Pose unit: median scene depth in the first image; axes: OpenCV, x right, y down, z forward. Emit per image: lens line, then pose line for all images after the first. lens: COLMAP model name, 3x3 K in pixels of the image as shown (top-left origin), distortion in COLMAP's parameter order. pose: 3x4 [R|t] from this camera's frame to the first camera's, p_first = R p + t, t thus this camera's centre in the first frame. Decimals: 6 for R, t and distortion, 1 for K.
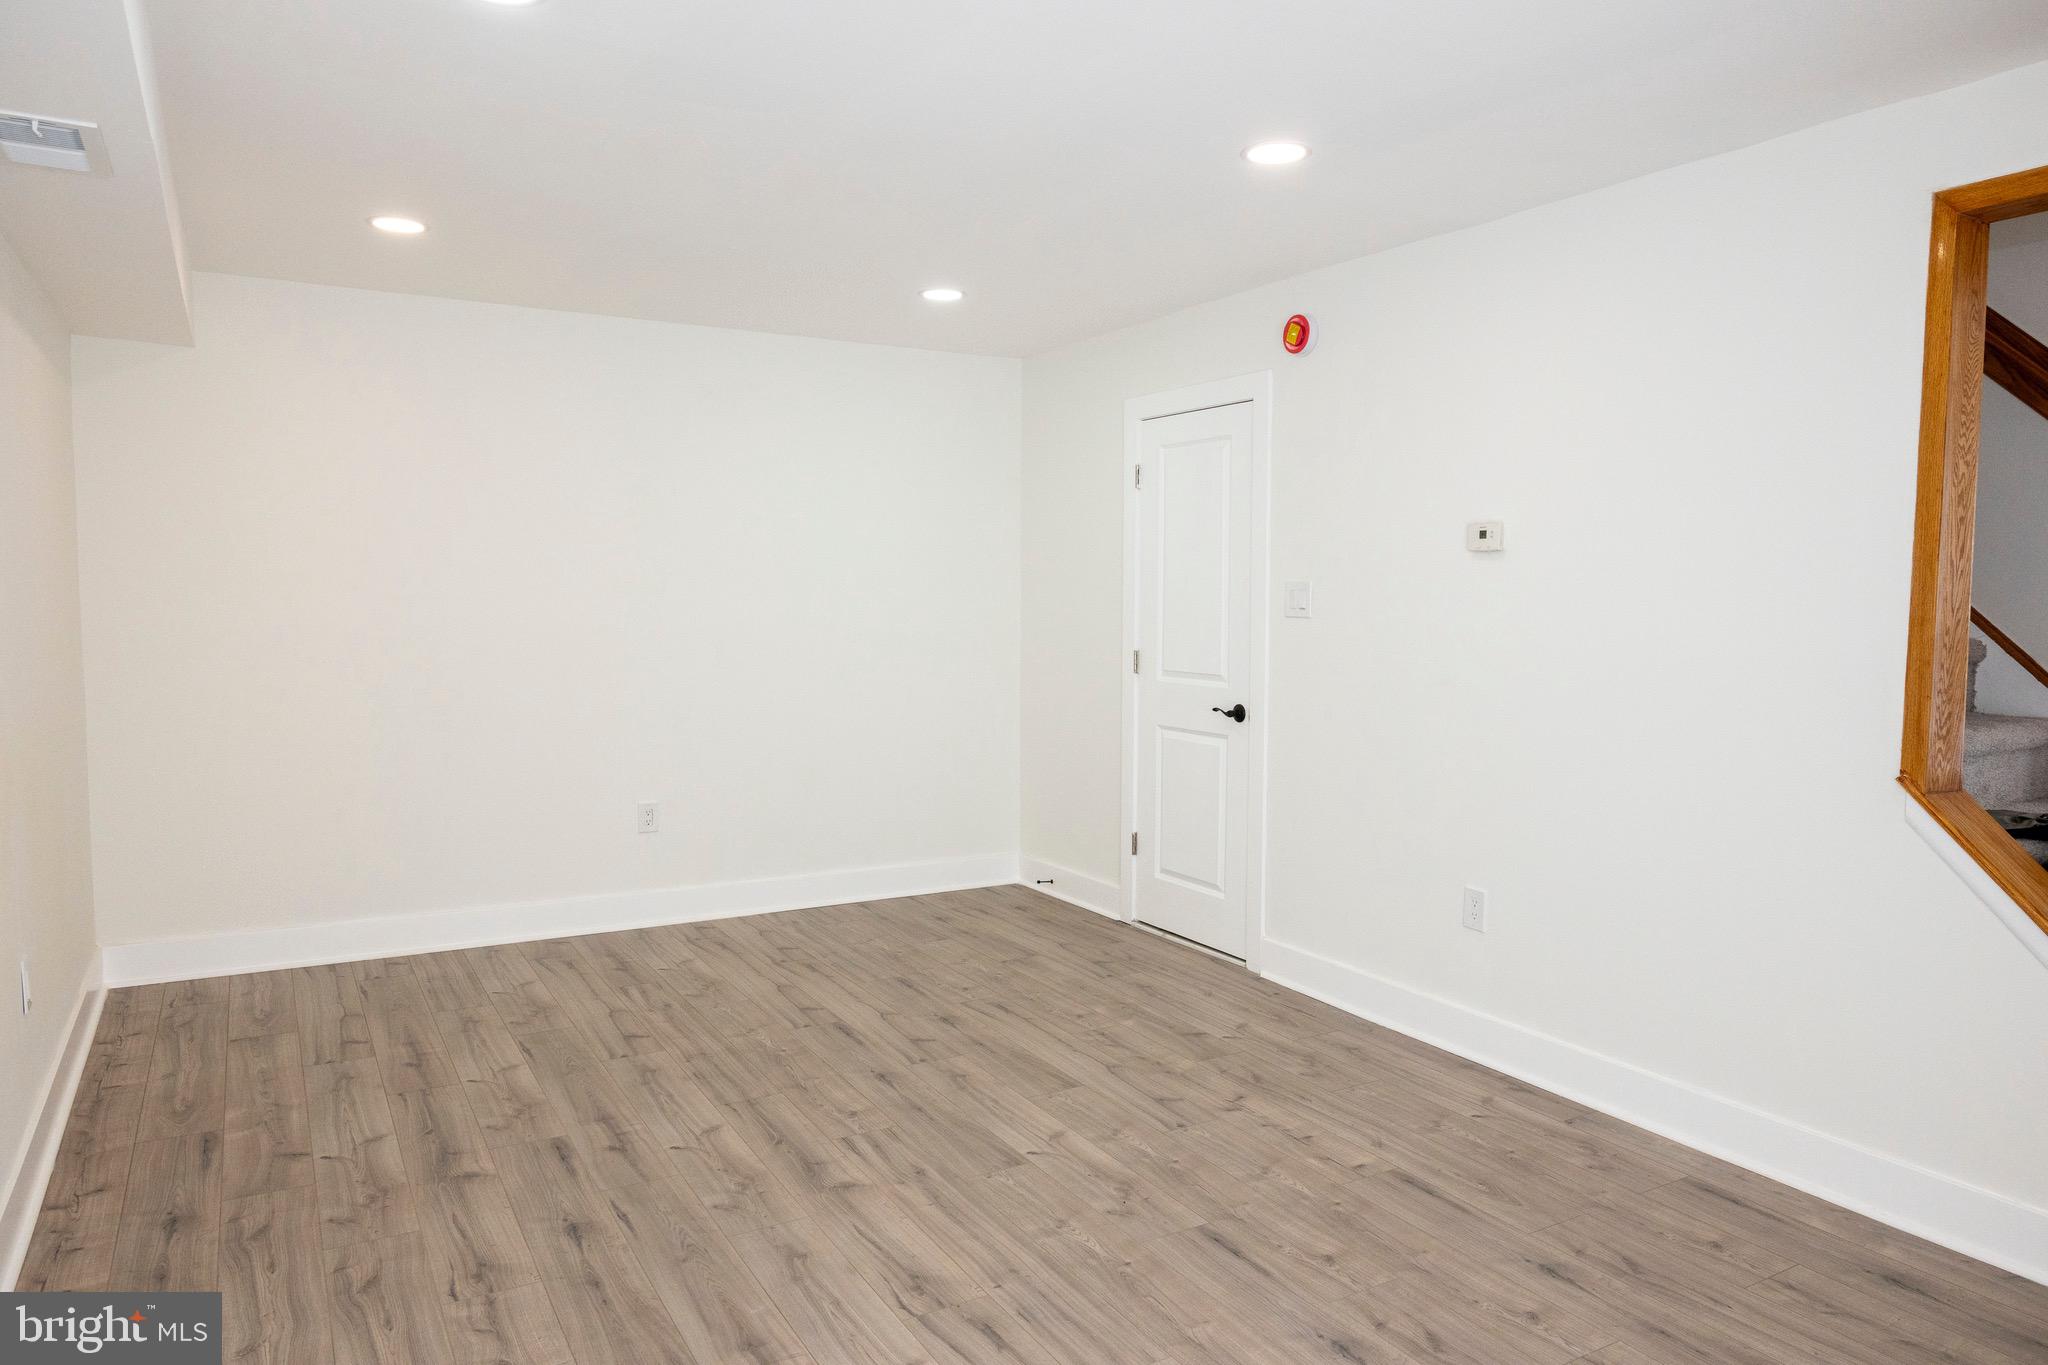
lens RADIAL K [[1358.3, 0, 1029.5], [0, 1358.3, 678.2], [0, 0, 1]] dist [-0.004307, -0.000162]
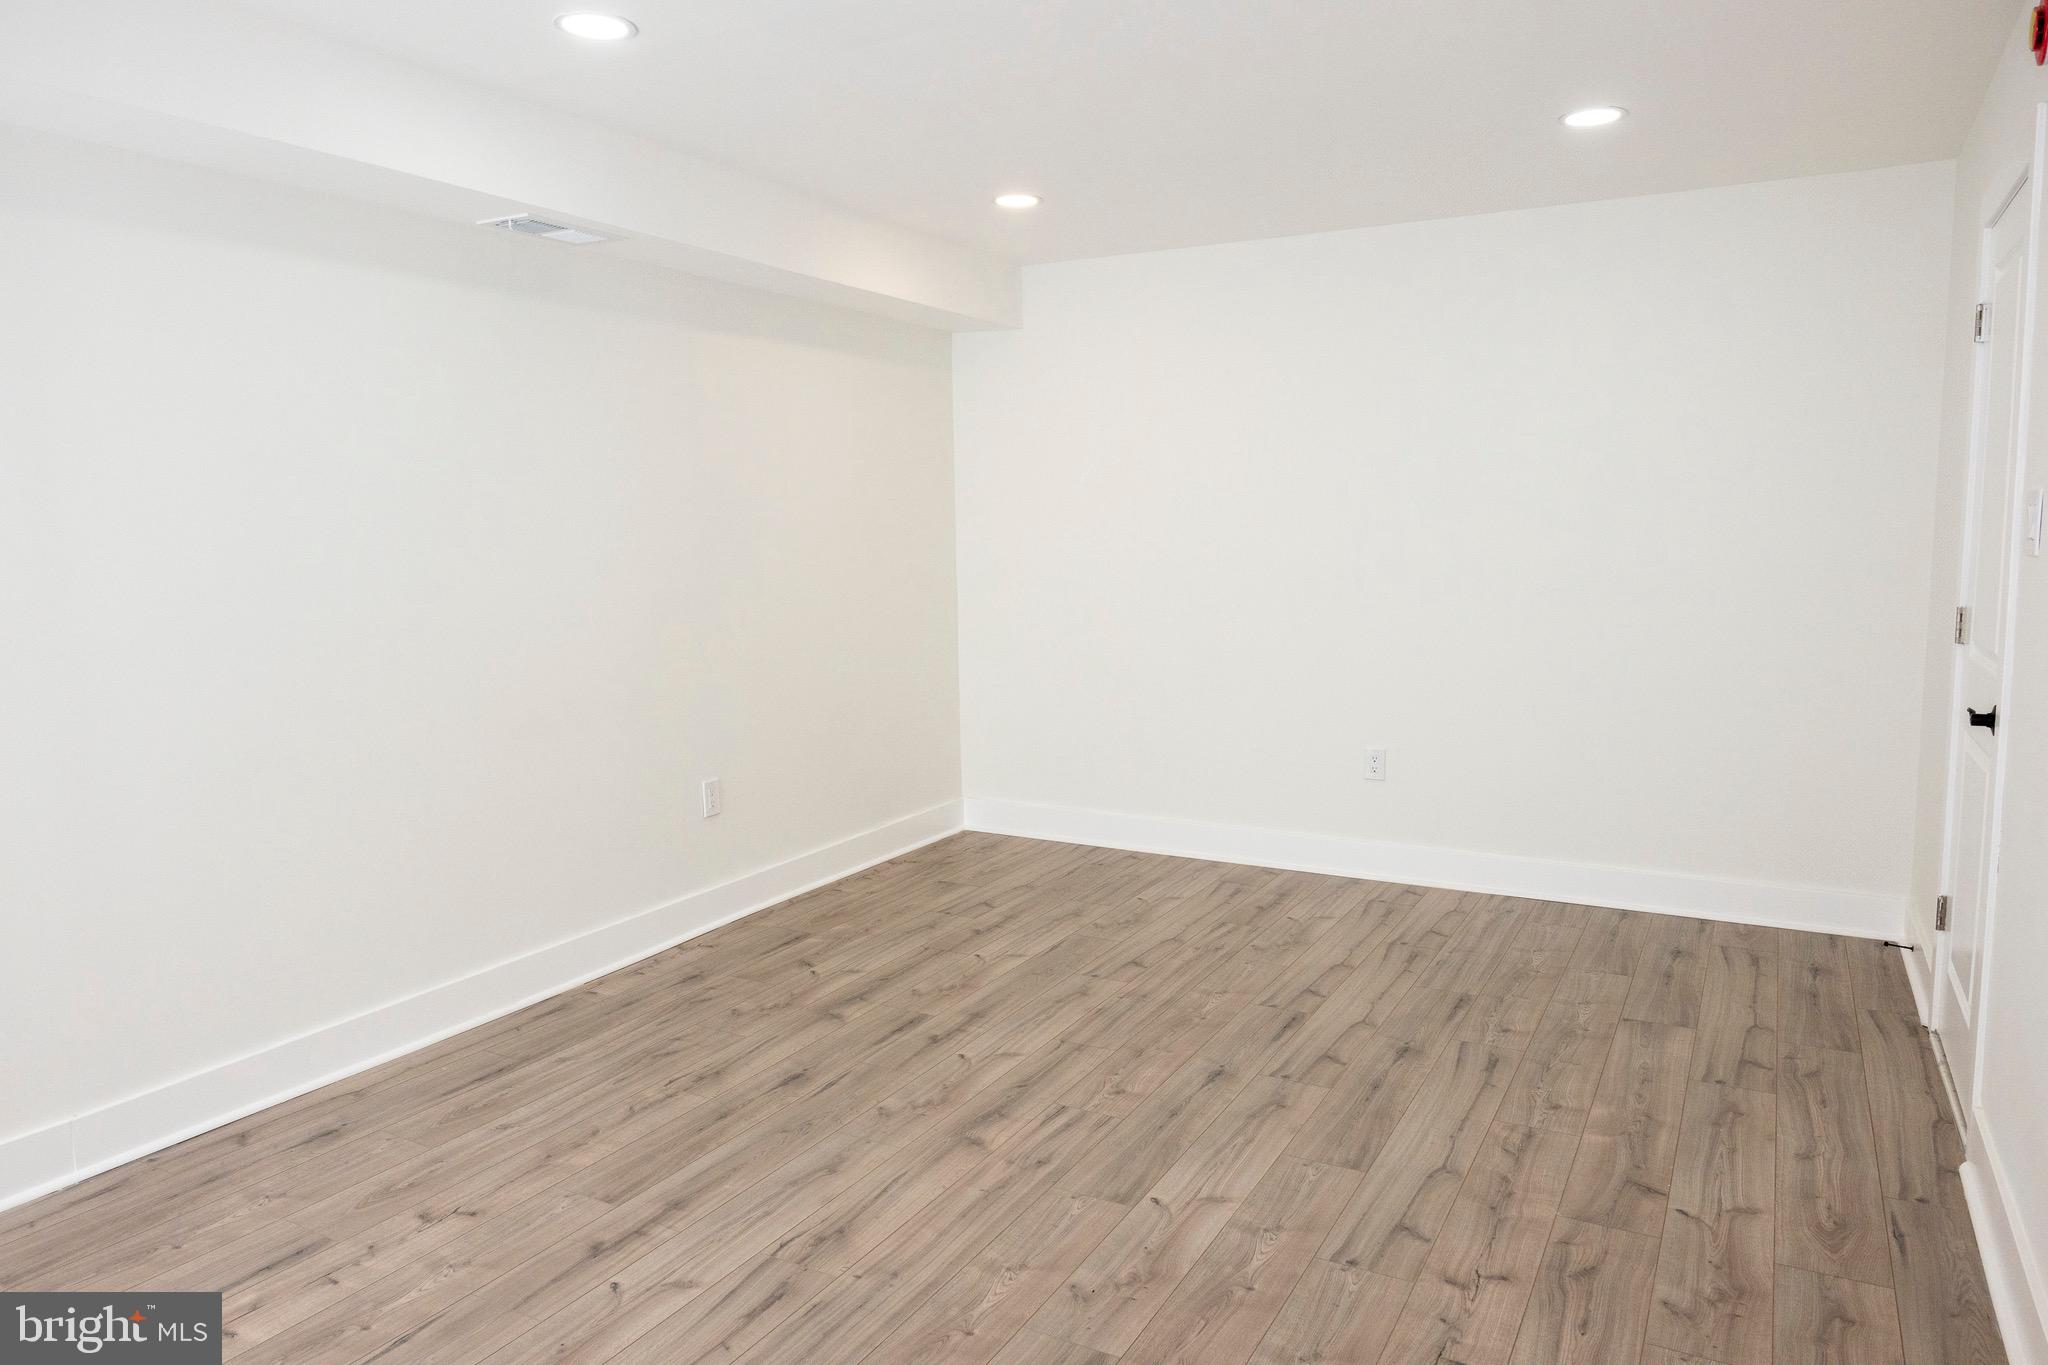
lens RADIAL K [[1358.3, 0, 1025.7], [0, 1358.3, 684.4], [0, 0, 1]] dist [-0.004307, -0.000162]
pose [[0.506655, 0.090056, -0.857432, 0.757351], [-0.044244, 0.995935, 0.078459, -0.029314], [0.861013, -0.001815, 0.508580, 0.603706]]
